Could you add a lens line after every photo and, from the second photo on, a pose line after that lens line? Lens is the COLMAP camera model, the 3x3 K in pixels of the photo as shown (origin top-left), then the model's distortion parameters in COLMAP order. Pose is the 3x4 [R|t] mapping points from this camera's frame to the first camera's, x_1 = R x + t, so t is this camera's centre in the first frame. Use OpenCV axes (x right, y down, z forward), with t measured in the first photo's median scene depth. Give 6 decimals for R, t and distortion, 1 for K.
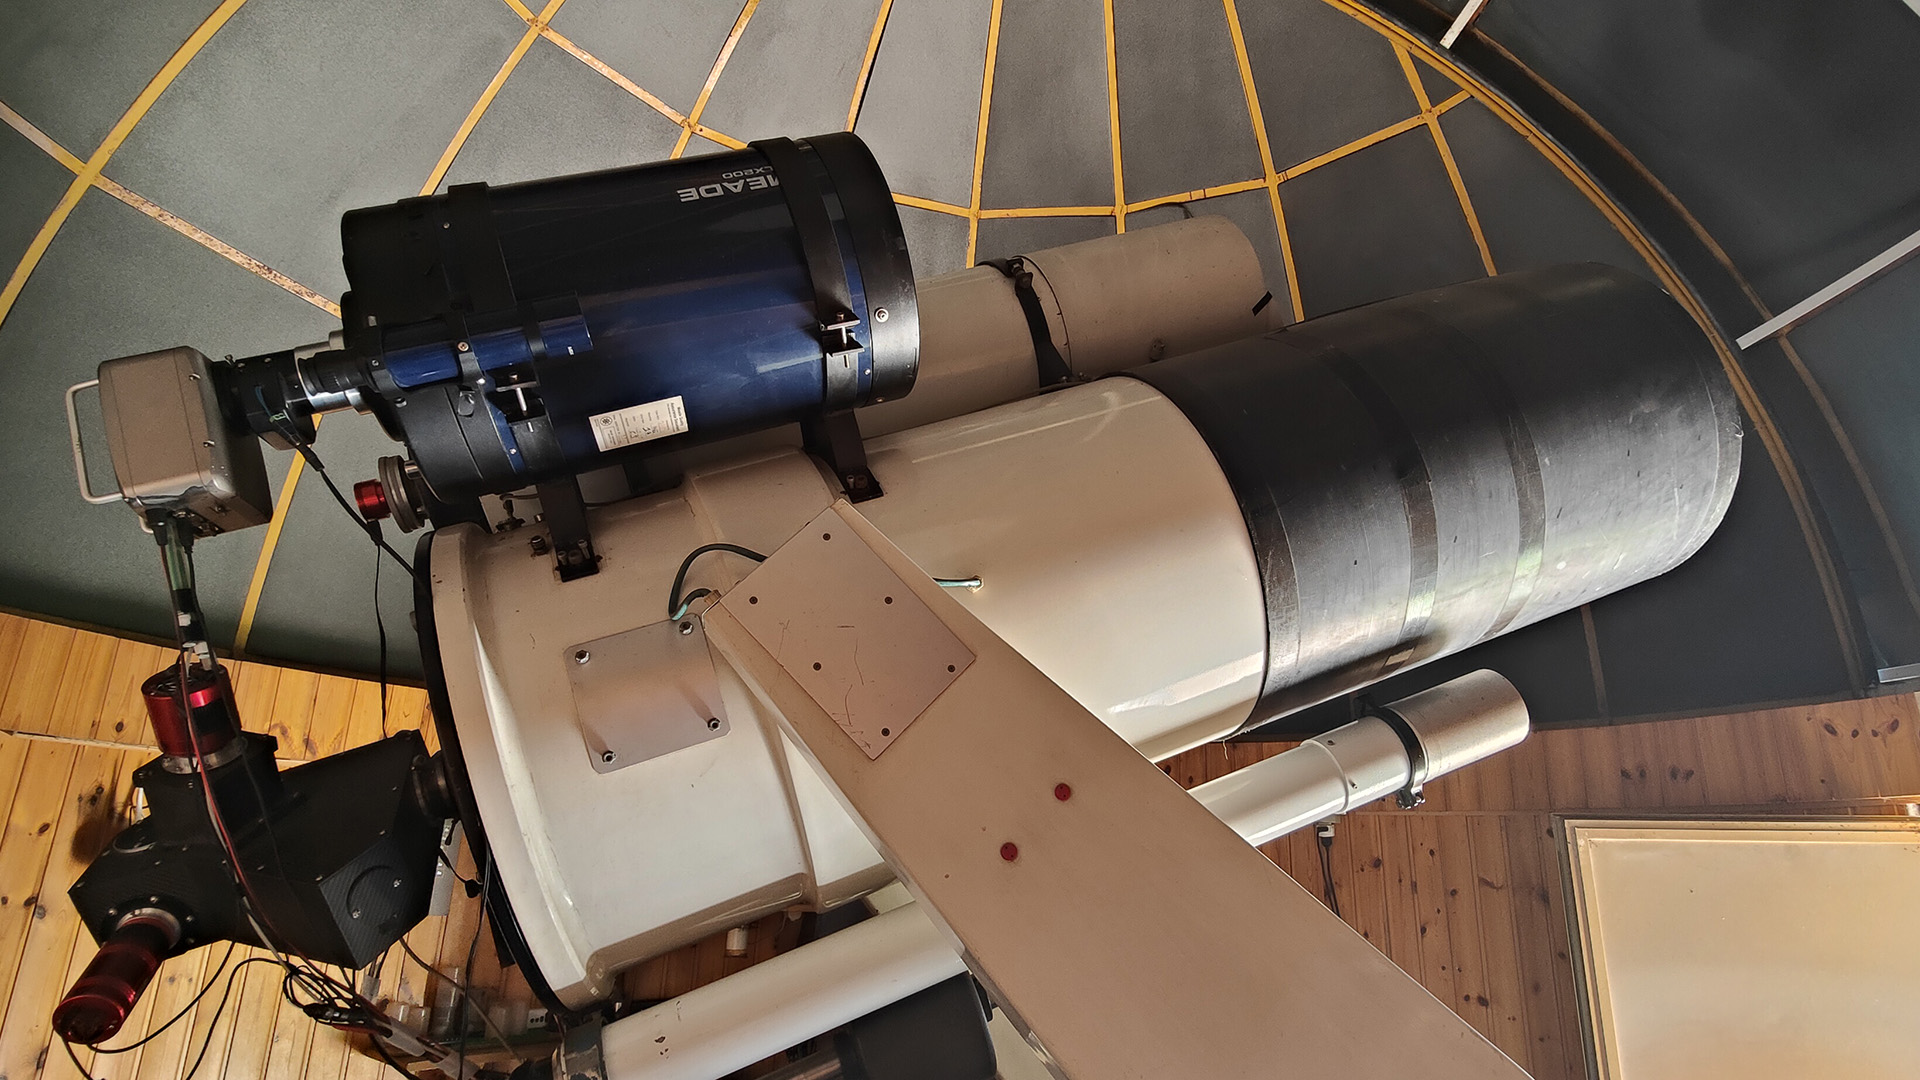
lens RADIAL K [[987.1, 0, 960.0], [0, 987.1, 540.0], [0, 0, 1]] dist [0.028396, -0.022627]
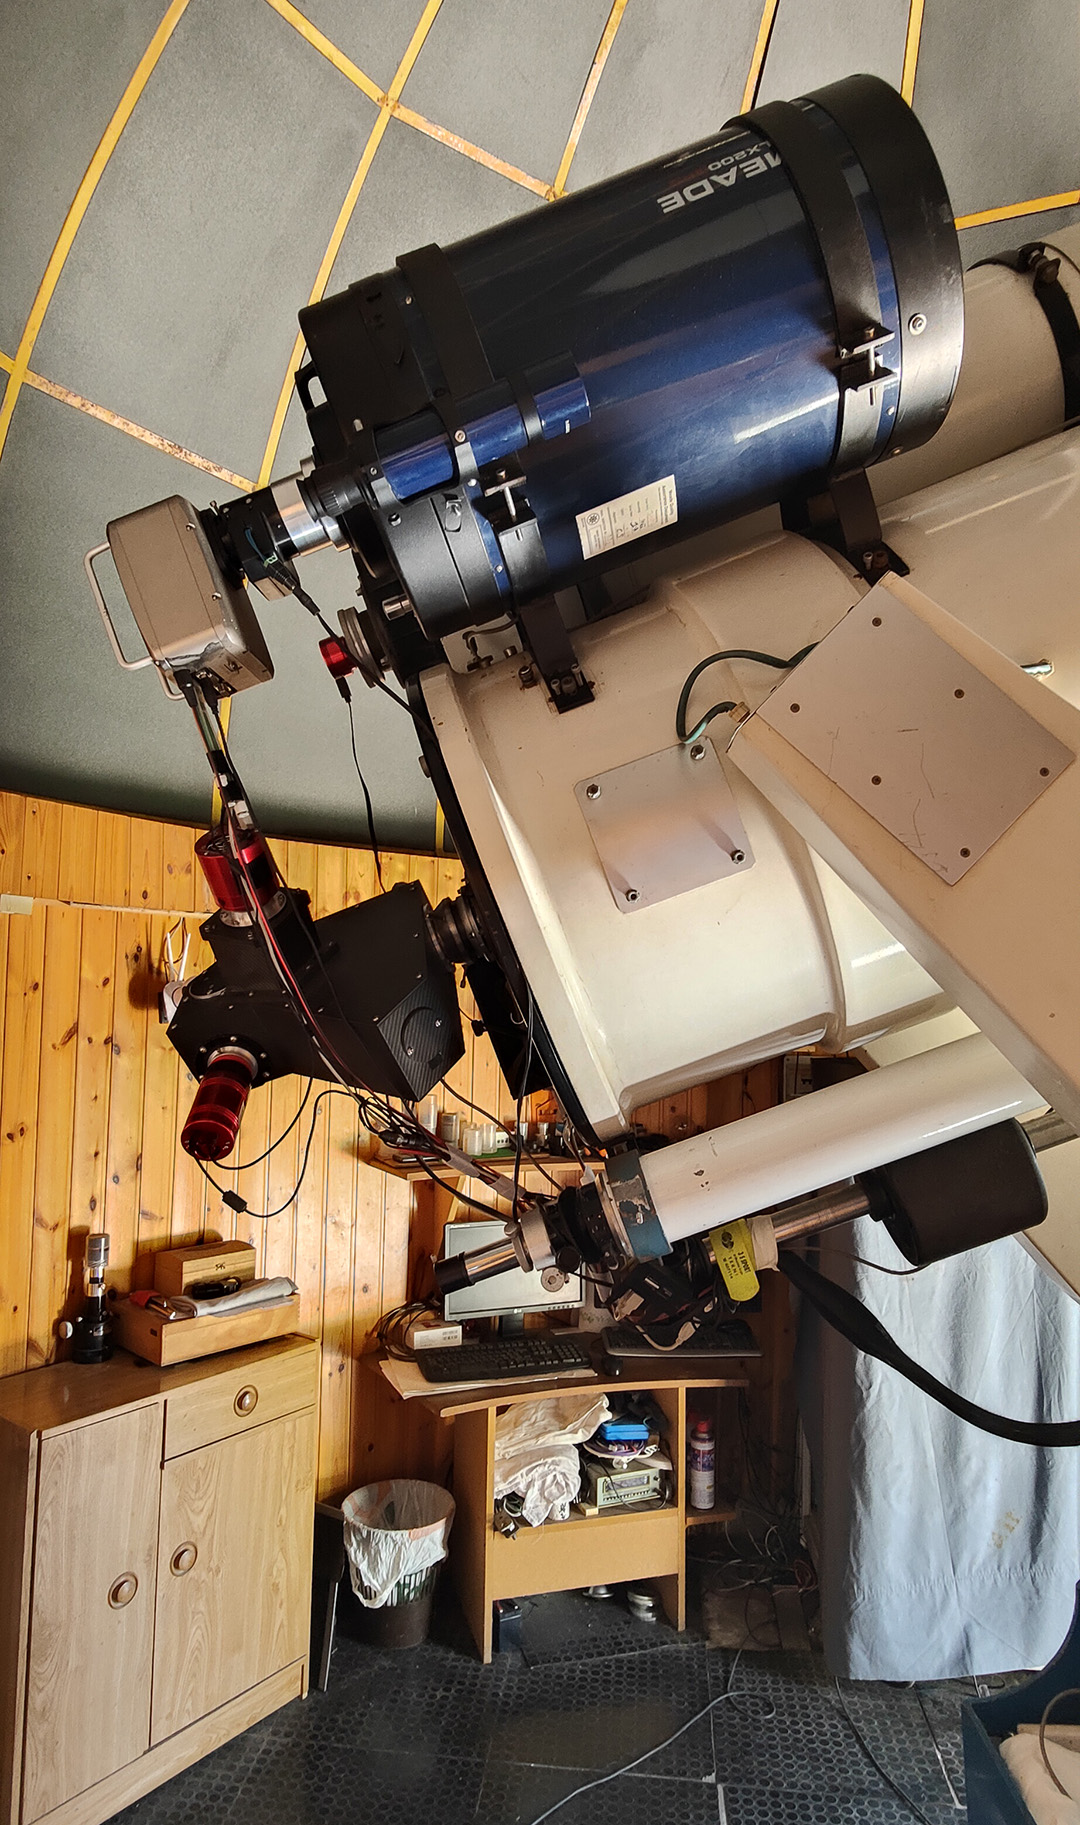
lens RADIAL K [[995.6, 0, 540.0], [0, 995.6, 912.5], [0, 0, 1]] dist [0.030488, -0.029486]
pose [[0.958416, -0.037187, -0.282941, -0.165706], [0.098827, 0.973373, 0.206830, 0.029736], [0.267716, -0.226191, 0.936571, 0.087034]]
